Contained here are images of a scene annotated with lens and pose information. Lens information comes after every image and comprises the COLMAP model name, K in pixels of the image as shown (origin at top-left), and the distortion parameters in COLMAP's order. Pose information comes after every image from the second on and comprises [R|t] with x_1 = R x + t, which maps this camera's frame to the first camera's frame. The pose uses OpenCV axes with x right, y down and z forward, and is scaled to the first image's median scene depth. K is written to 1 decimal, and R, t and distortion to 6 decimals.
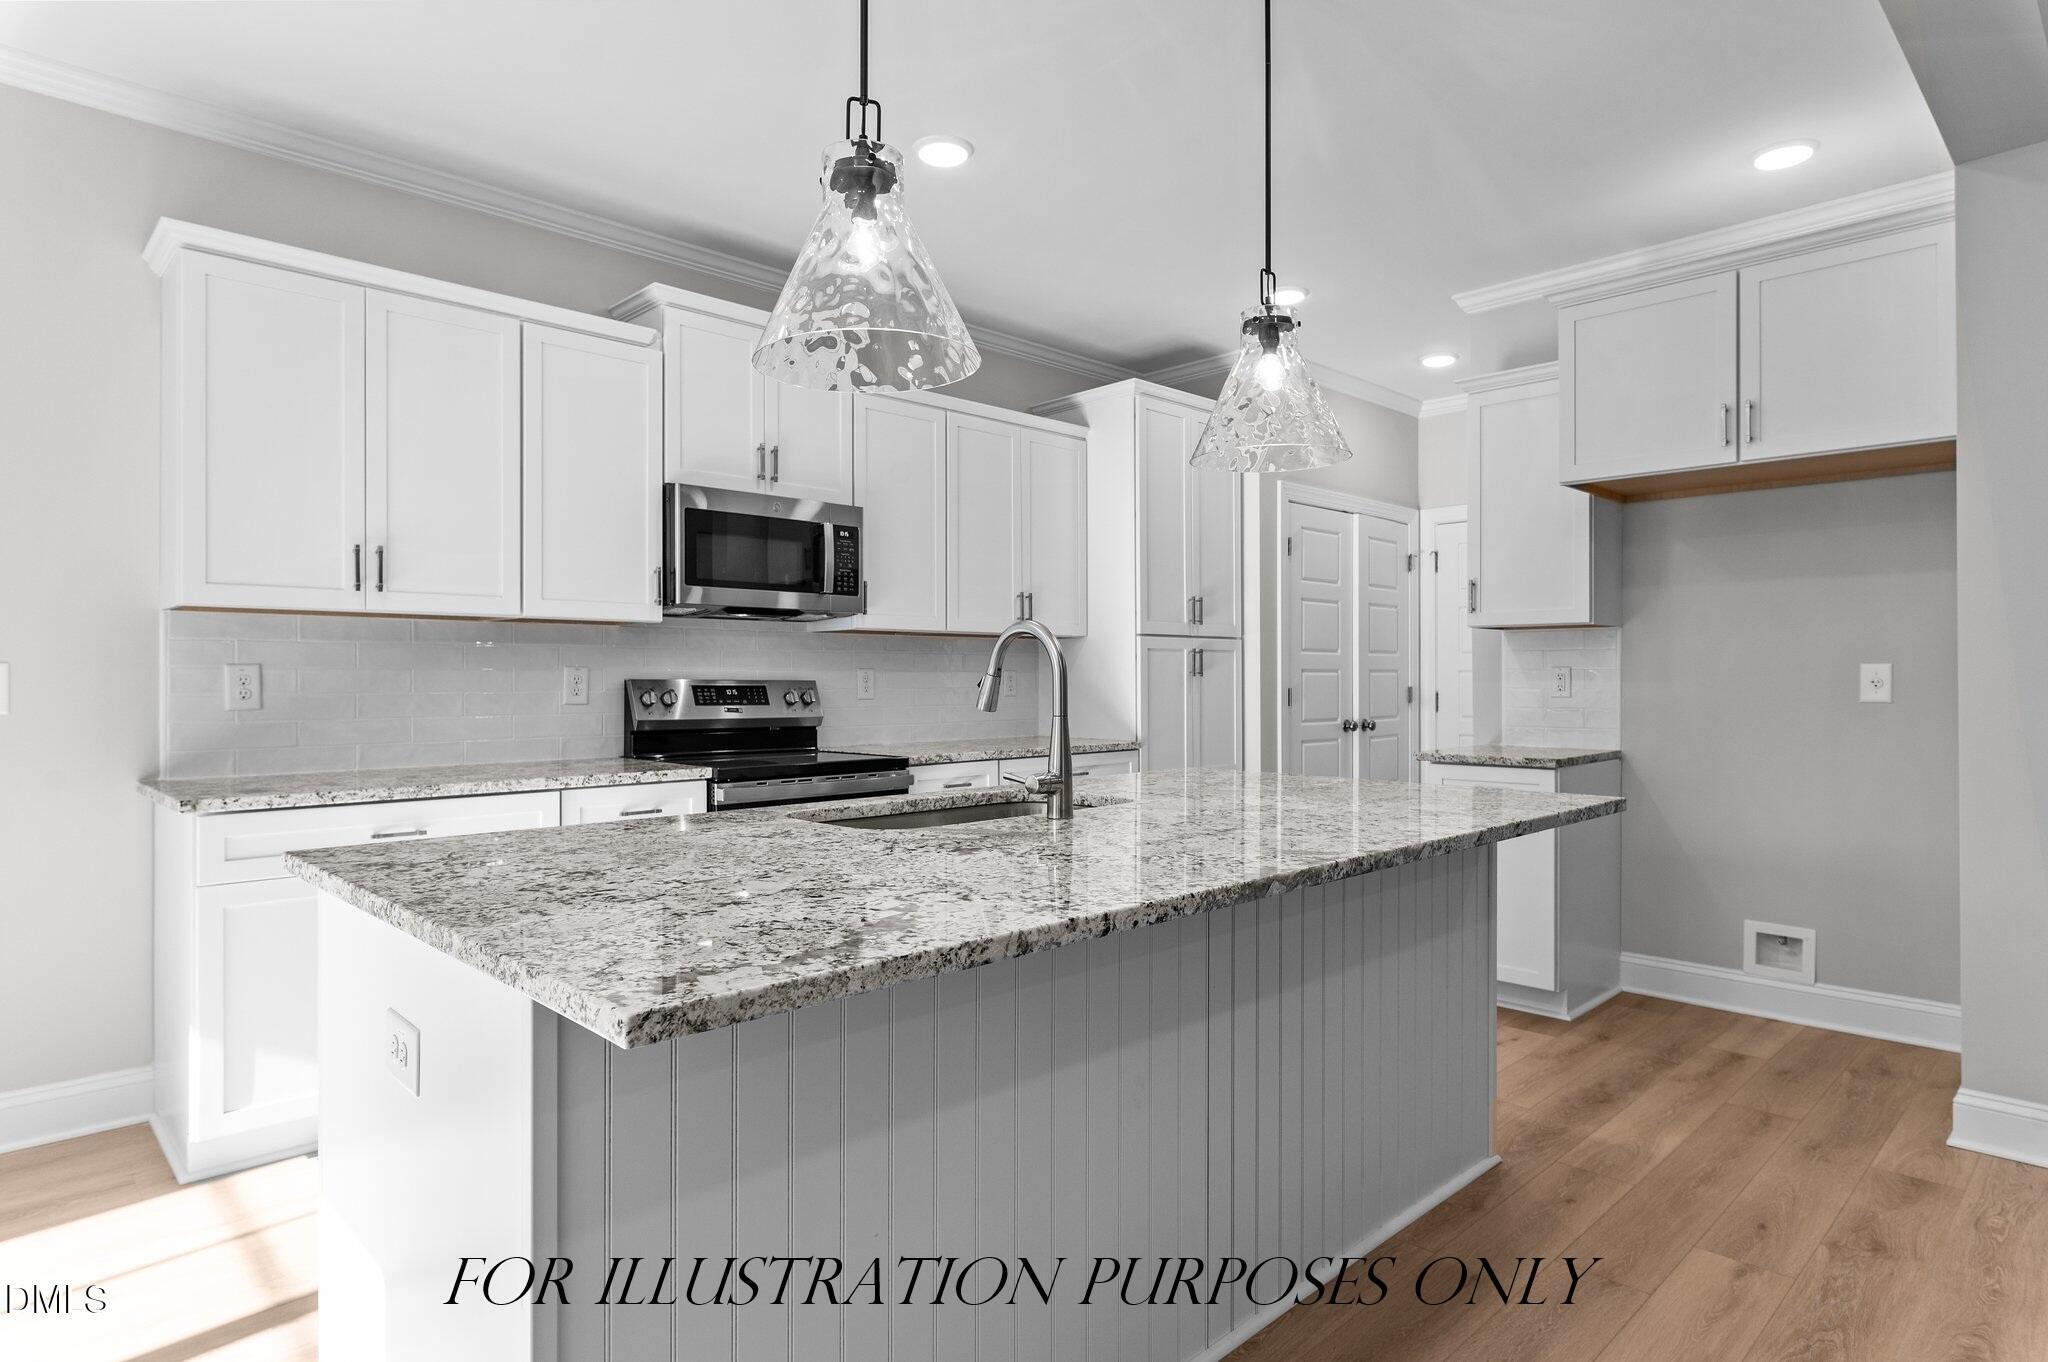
lens RADIAL K [[1129.0, 0, 1024.0], [0, 1129.0, 681.0], [0, 0, 1]] dist [-0.000981, -0.000268]
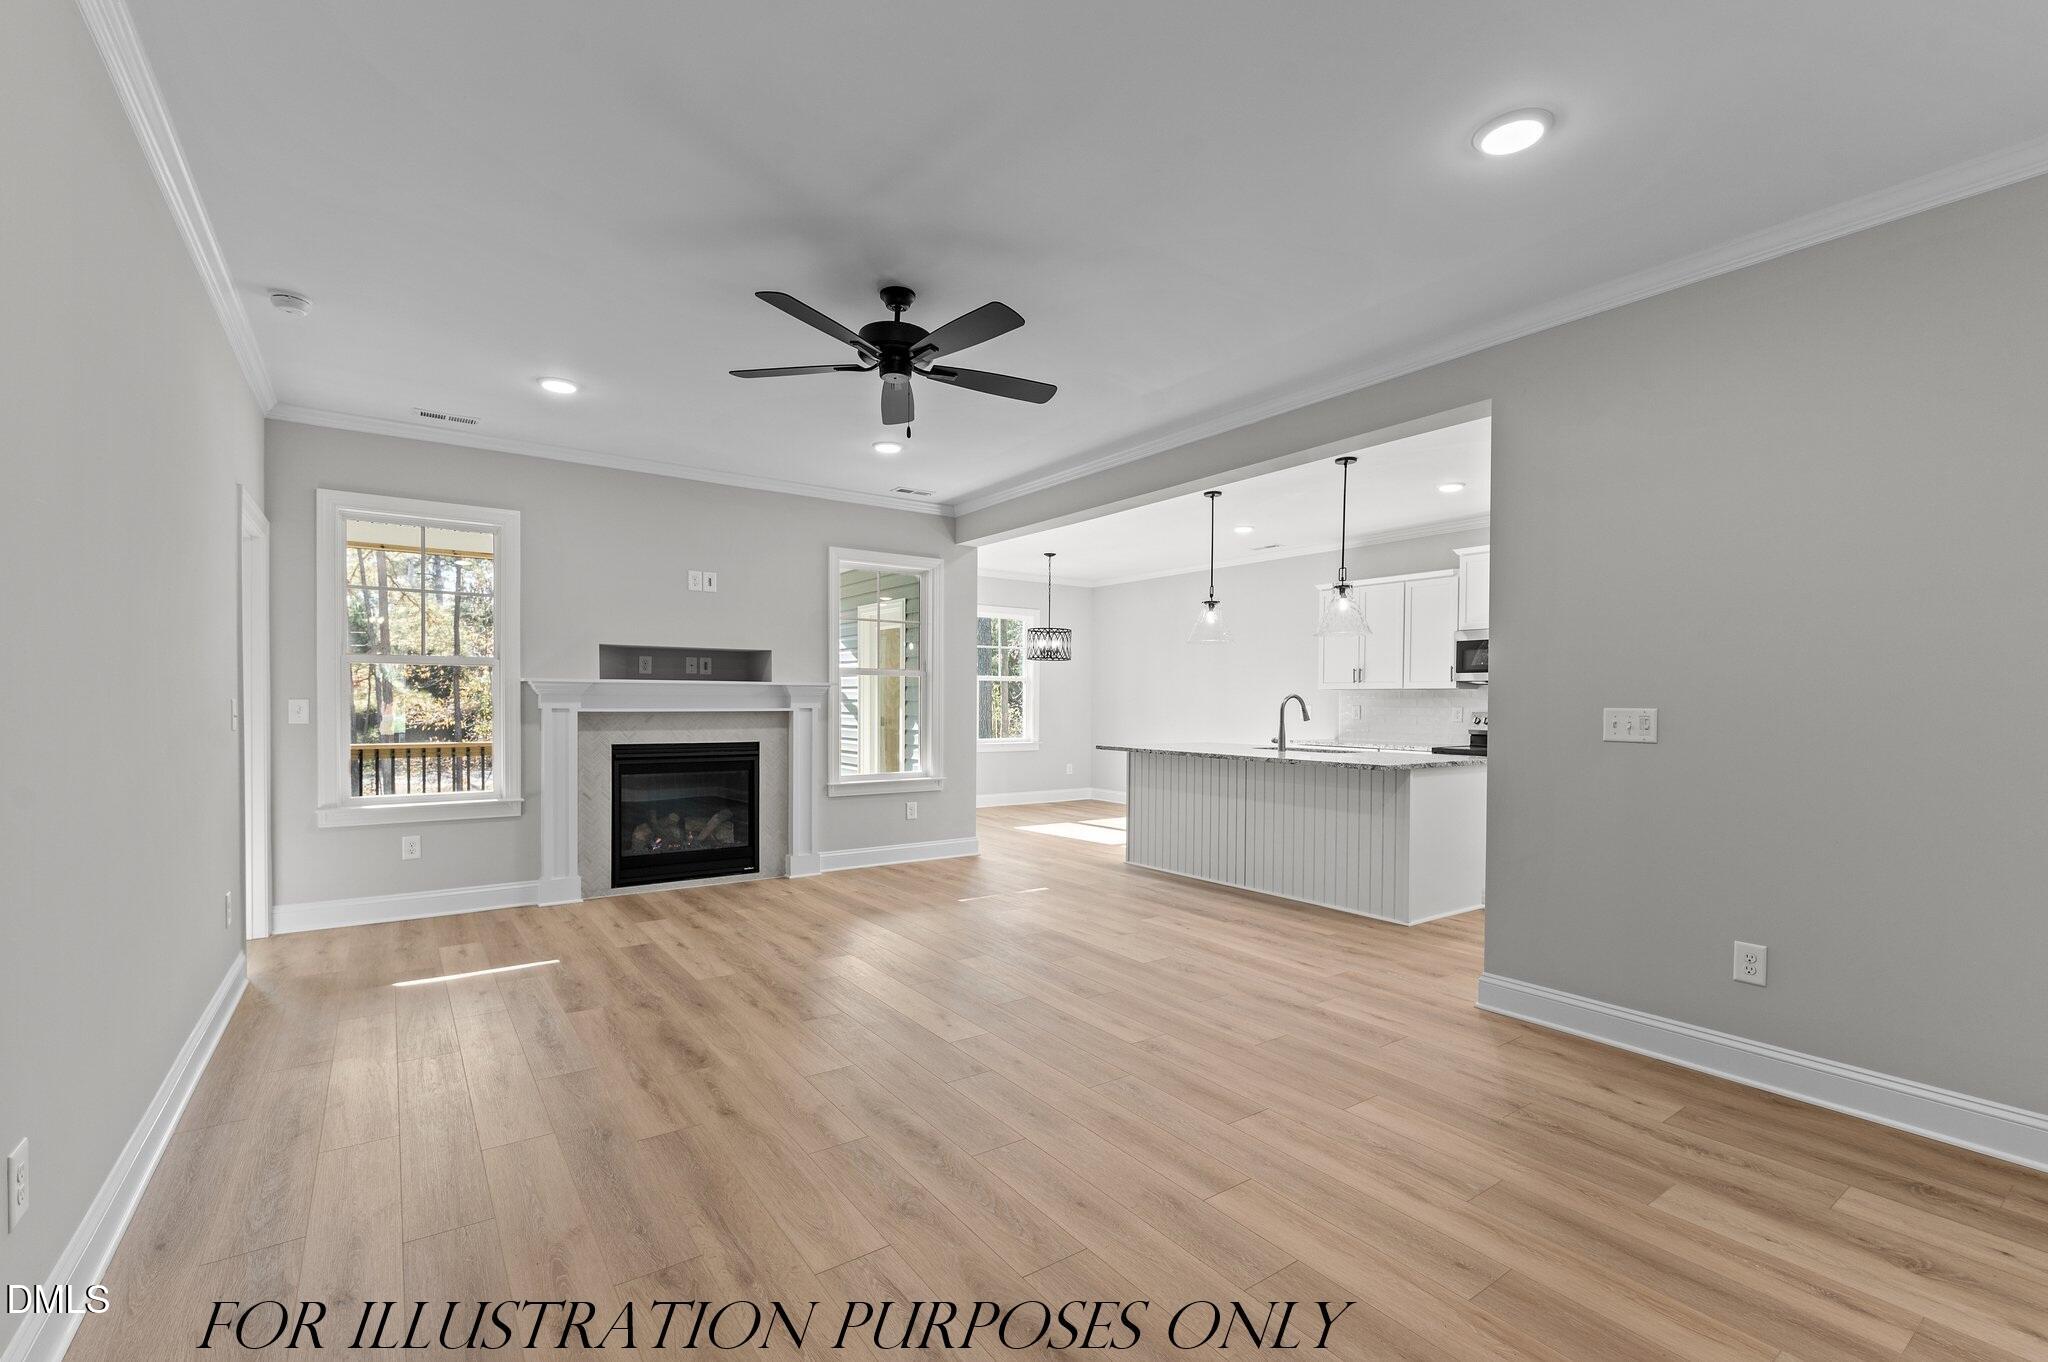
lens RADIAL K [[875.0, 0, 1023.3], [0, 875.0, 694.4], [0, 0, 1]] dist [0.000348, -0.000031]
pose [[-0.147187, -0.003448, -0.989103, 2.482842], [-0.007061, 0.999972, -0.002435, -0.040621], [0.989084, 0.006626, -0.147207, 0.519268]]
